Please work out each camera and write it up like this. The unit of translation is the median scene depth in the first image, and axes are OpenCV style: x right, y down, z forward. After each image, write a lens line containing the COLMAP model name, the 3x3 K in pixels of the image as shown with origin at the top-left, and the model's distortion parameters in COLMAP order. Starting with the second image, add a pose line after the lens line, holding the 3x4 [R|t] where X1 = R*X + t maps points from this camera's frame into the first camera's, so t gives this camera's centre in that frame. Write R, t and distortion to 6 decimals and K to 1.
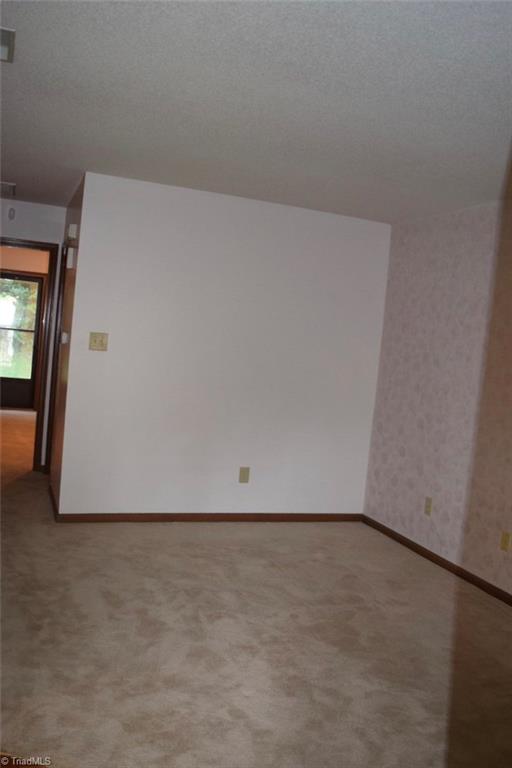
lens RADIAL K [[686.1, 0, 256.0], [0, 686.1, 384.0], [0, 0, 1]] dist [-0.077070, -0.002343]
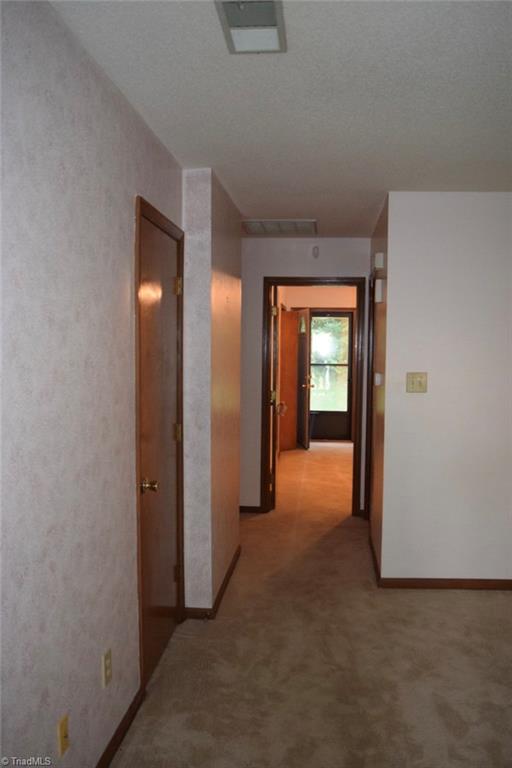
lens RADIAL K [[600.4, 0, 256.0], [0, 600.4, 384.0], [0, 0, 1]] dist [-0.071697, -0.004232]
pose [[0.887941, -0.056891, -0.456425, -0.059070], [0.048035, 0.998365, -0.030991, -0.042242], [0.457442, 0.005594, 0.889222, 0.208032]]
